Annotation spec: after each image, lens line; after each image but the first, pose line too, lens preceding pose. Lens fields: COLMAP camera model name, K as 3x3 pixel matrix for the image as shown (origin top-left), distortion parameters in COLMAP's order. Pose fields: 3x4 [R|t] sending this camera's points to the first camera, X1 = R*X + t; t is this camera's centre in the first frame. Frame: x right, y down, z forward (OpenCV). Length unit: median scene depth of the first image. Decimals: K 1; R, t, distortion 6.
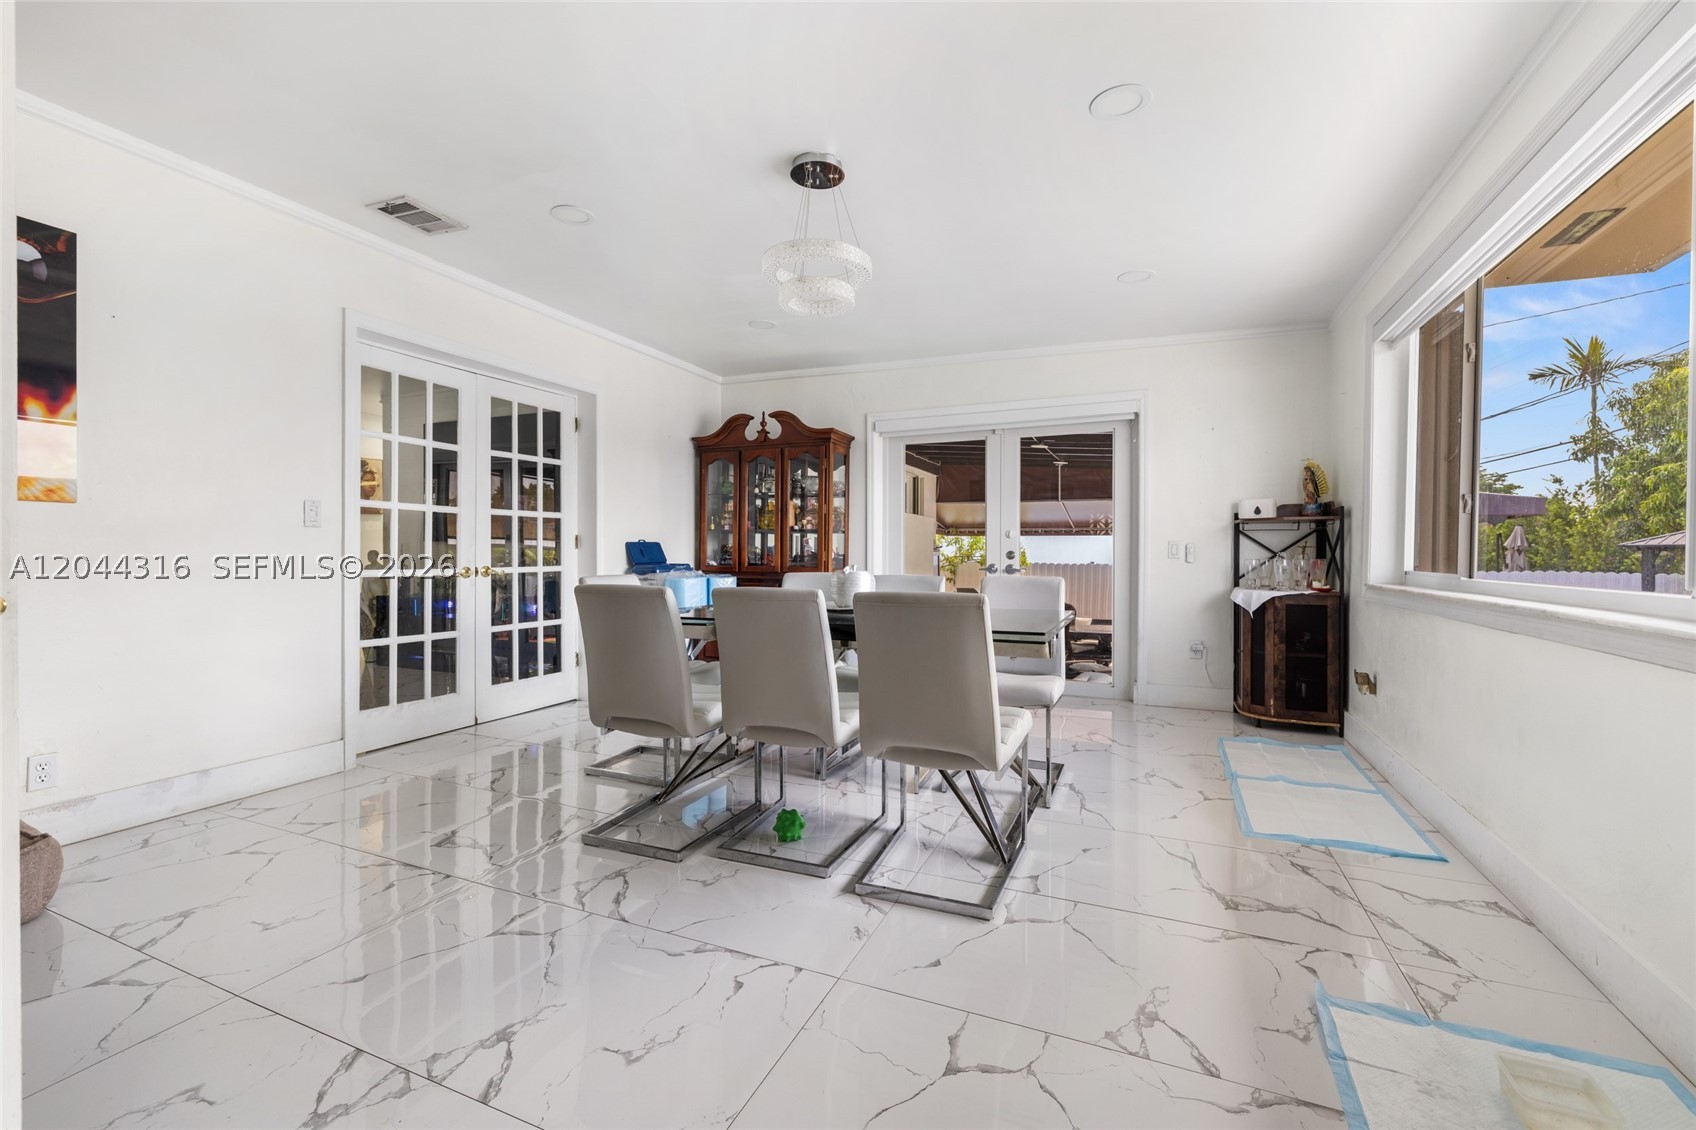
lens RADIAL K [[707.5, 0, 848.0], [0, 707.5, 565.0], [0, 0, 1]] dist [-0.000739, -0.000208]
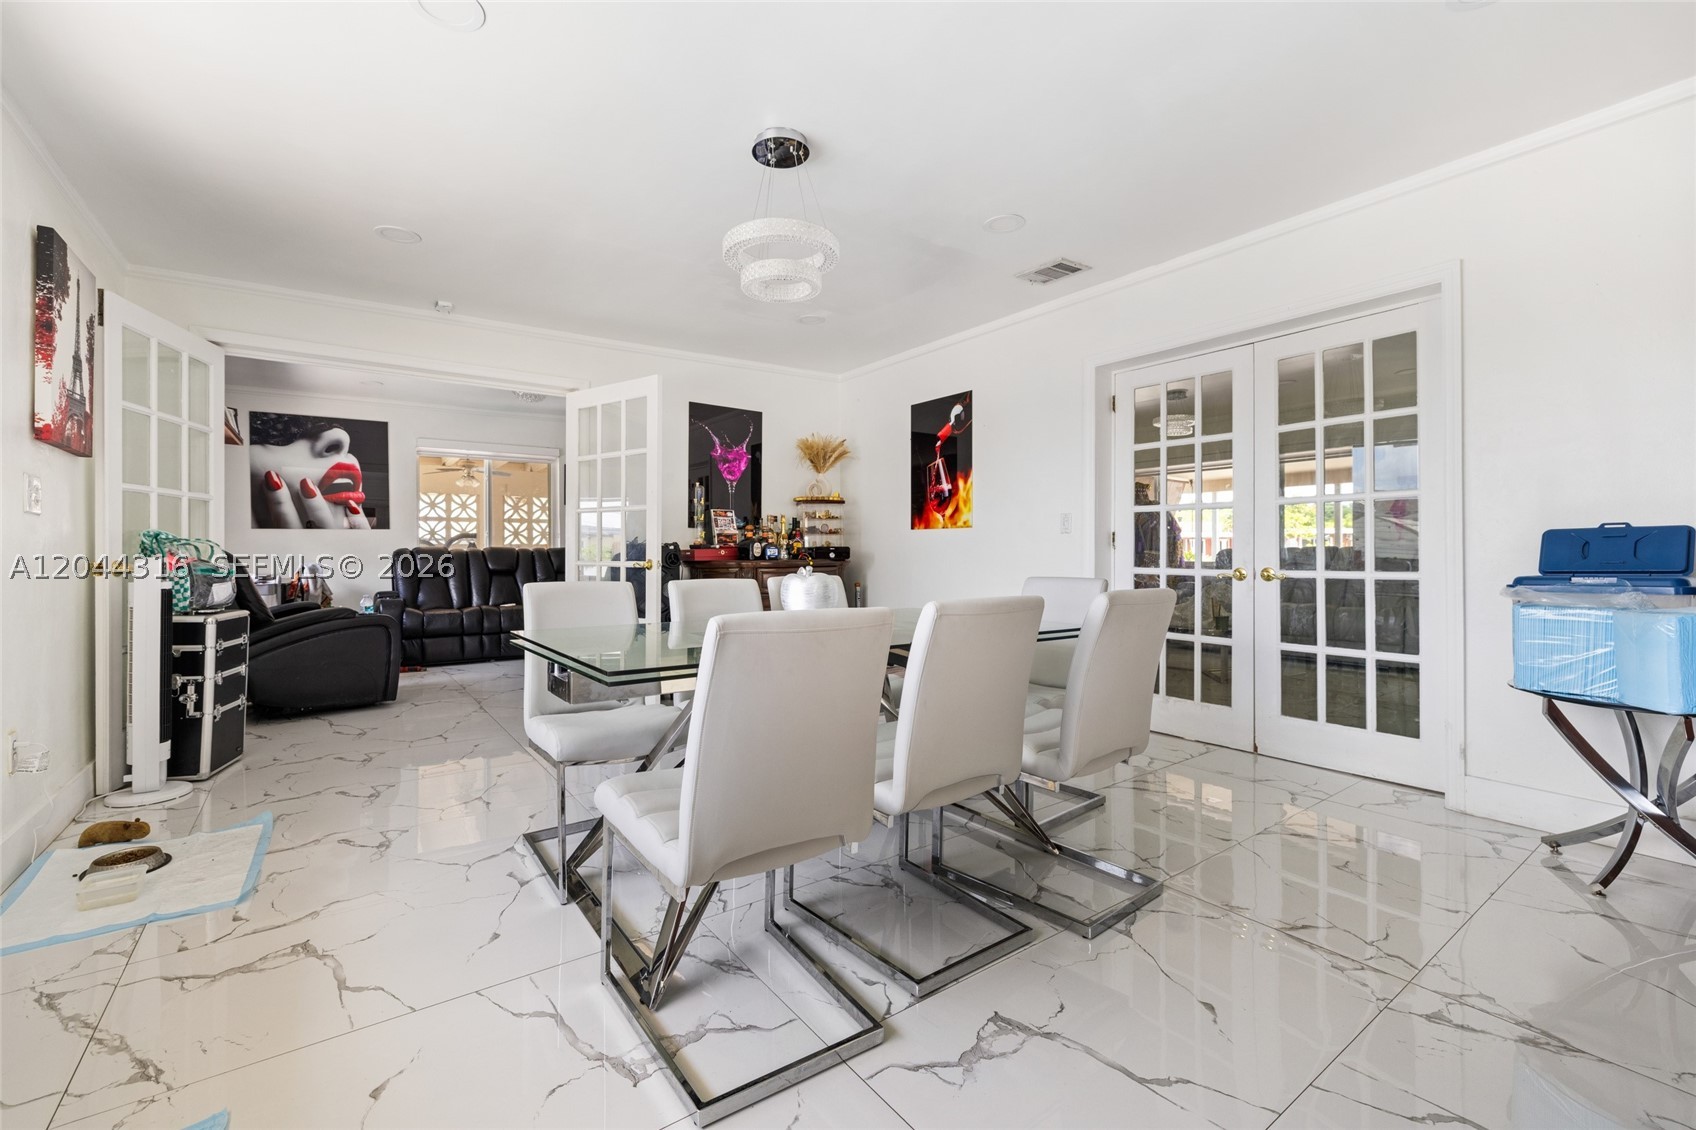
lens RADIAL K [[711.9, 0, 828.4], [0, 711.9, 556.4], [0, 0, 1]] dist [0.000749, -0.000100]
pose [[-0.521357, 0.002476, -0.853335, 0.537320], [-0.012819, 0.999860, 0.010733, -0.016212], [0.853243, 0.016534, -0.521252, 1.135133]]
